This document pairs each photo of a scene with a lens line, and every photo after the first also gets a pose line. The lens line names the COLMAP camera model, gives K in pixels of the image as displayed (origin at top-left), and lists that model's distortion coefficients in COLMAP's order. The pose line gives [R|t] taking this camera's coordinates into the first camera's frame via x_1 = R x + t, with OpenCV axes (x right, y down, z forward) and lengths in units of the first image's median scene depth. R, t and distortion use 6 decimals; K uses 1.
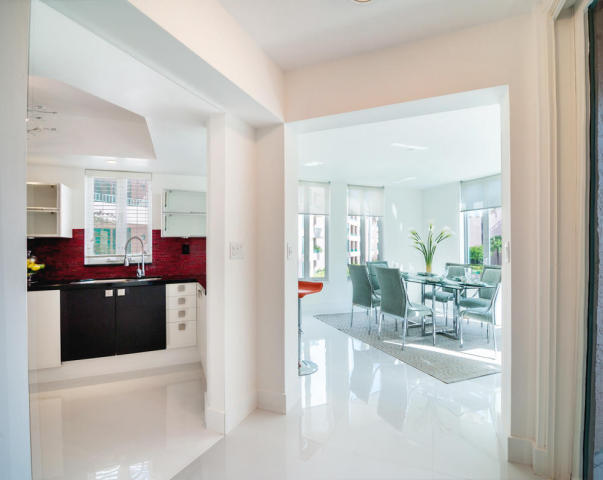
lens RADIAL K [[309.4, 0, 297.3], [0, 309.4, 242.9], [0, 0, 1]] dist [-0.001103, -0.003296]
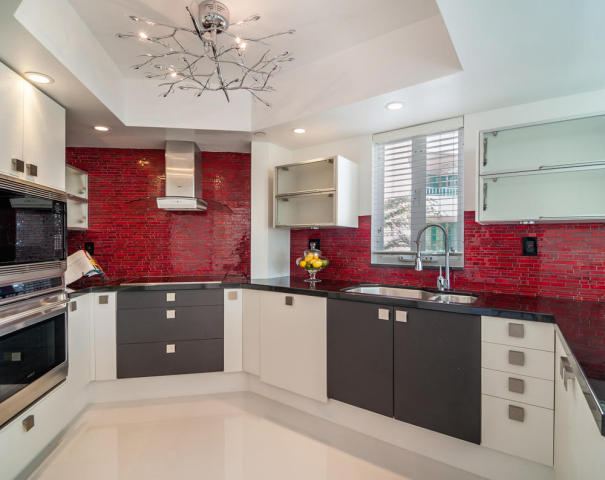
lens RADIAL K [[310.5, 0, 308.1], [0, 310.5, 238.5], [0, 0, 1]] dist [-0.001103, -0.003296]
pose [[0.557414, 0.006086, -0.830212, -0.156796], [-0.002889, 0.999981, 0.005390, 0.006974], [0.830230, -0.000606, 0.557421, 0.464908]]
